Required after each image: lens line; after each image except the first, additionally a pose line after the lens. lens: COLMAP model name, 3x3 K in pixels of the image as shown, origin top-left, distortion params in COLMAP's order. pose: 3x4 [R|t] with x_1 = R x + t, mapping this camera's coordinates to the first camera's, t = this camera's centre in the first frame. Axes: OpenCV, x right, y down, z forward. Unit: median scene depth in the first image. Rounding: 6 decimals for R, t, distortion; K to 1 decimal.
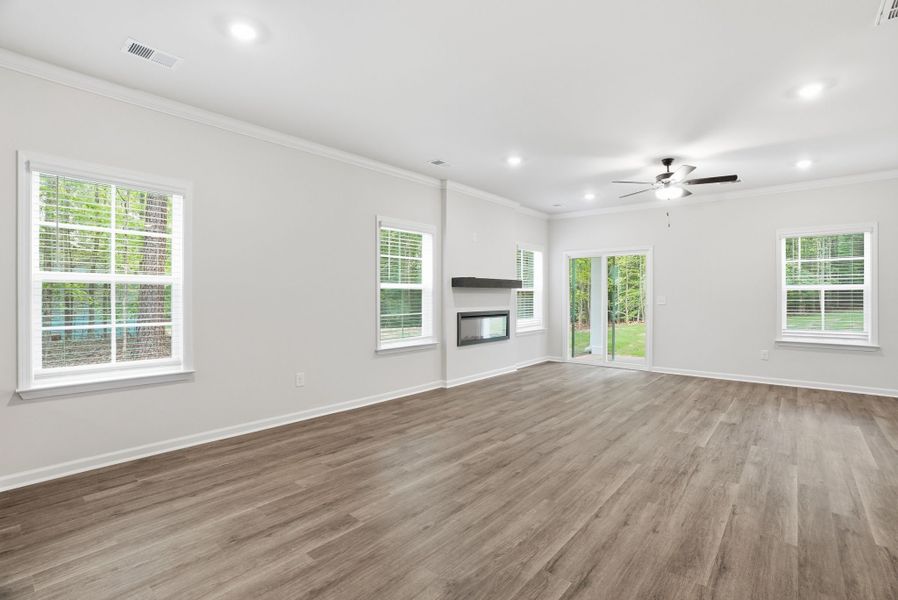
lens RADIAL K [[424.2, 0, 445.6], [0, 424.2, 294.5], [0, 0, 1]] dist [-0.064126, 0.021756]
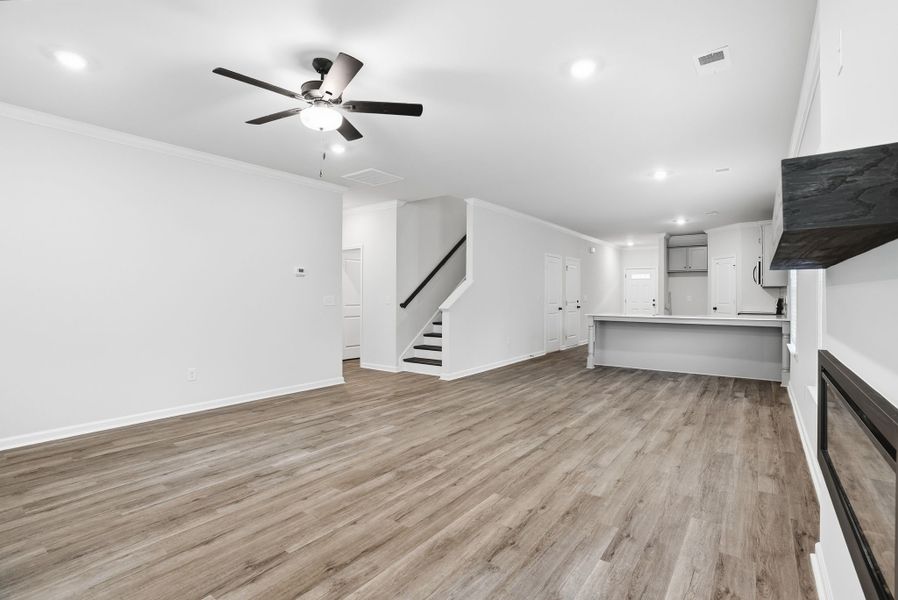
lens RADIAL K [[424.2, 0, 449.1], [0, 424.2, 291.8], [0, 0, 1]] dist [-0.064126, 0.021756]
pose [[-0.997369, -0.001966, -0.072468, 0.557157], [-0.001209, 0.999944, -0.010492, 0.005709], [0.072485, -0.010377, -0.997316, 2.213066]]
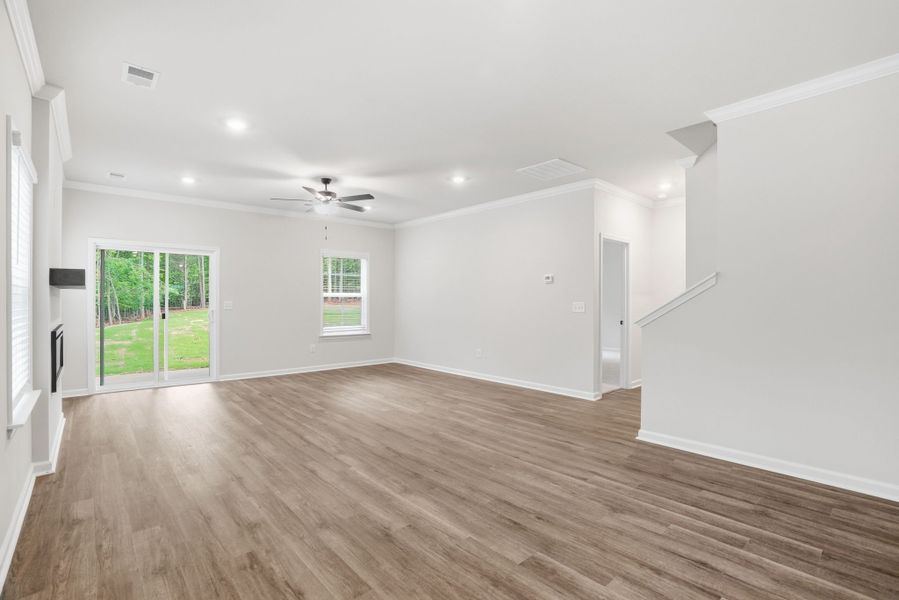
lens RADIAL K [[424.7, 0, 455.9], [0, 424.7, 300.5], [0, 0, 1]] dist [-0.064126, 0.021756]
pose [[0.119391, 0.000685, 0.992847, -0.753216], [-0.002803, 0.999996, -0.000353, 0.001250], [-0.992843, -0.002741, 0.119392, 0.721638]]
